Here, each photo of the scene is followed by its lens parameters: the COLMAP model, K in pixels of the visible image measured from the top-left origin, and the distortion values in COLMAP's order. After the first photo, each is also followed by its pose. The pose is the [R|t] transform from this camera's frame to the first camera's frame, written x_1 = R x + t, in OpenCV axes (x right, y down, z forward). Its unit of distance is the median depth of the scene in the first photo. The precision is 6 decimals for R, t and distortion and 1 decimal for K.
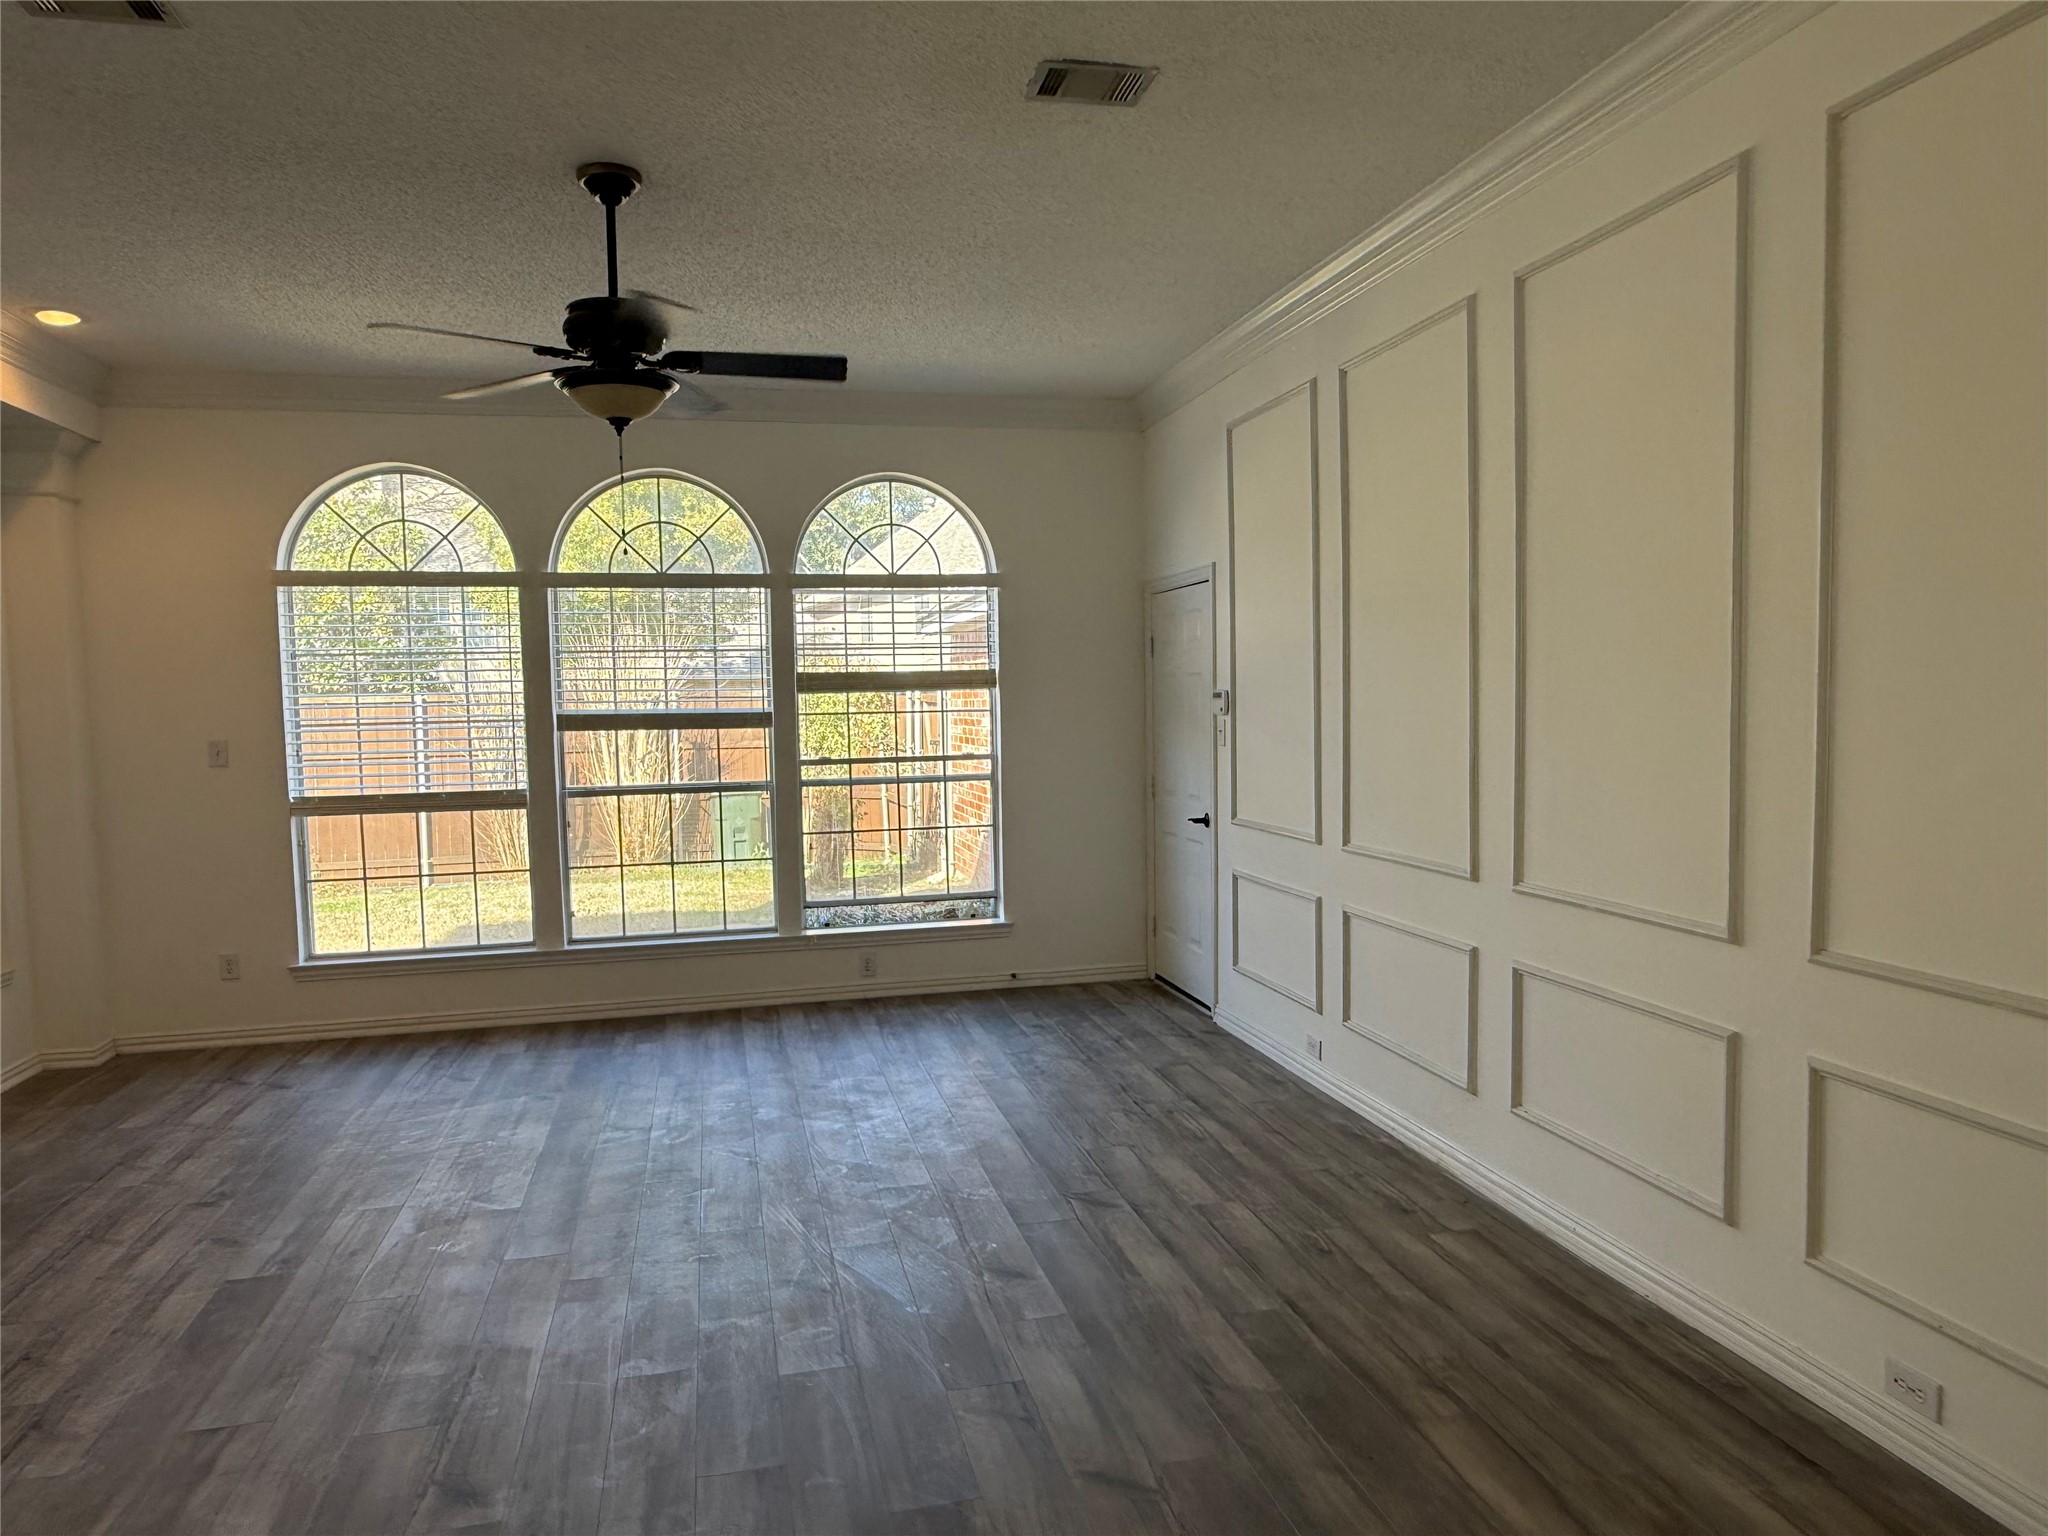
lens RADIAL K [[1301.4, 0, 1003.3], [0, 1301.4, 769.5], [0, 0, 1]] dist [-0.003585, 0.000442]
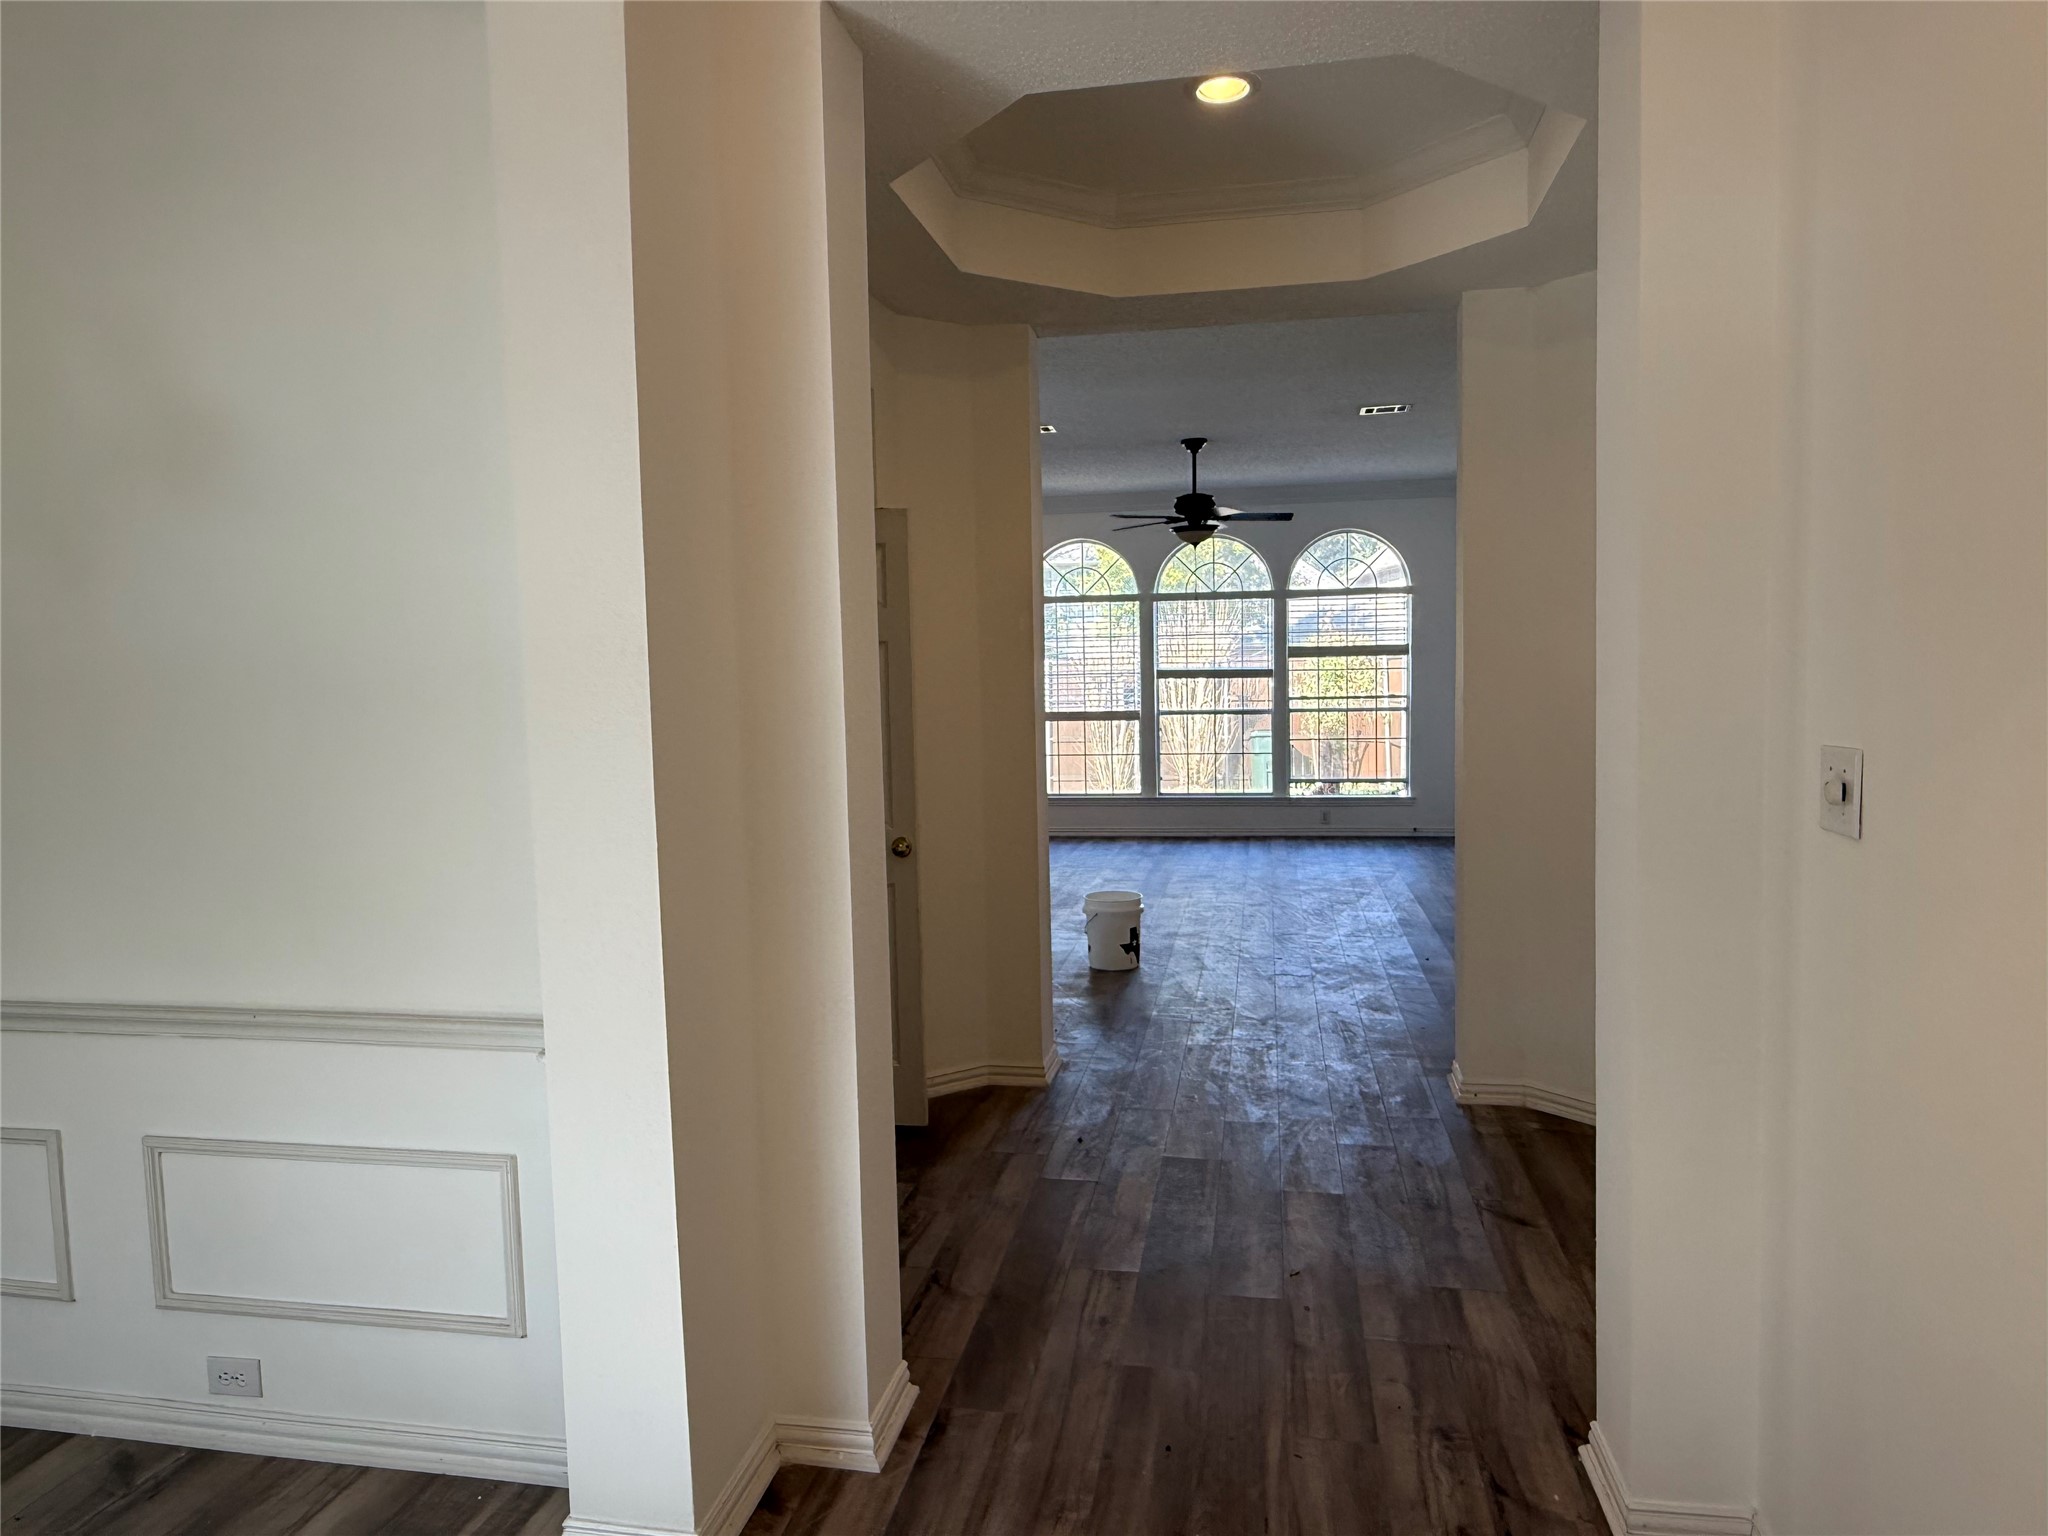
lens RADIAL K [[1301.4, 0, 1003.3], [0, 1301.4, 769.5], [0, 0, 1]] dist [-0.003585, 0.000442]
pose [[0.914297, 0.037878, -0.403269, 0.205915], [-0.021229, 0.998731, 0.045677, 0.019194], [0.404488, -0.033202, 0.913941, -0.769414]]
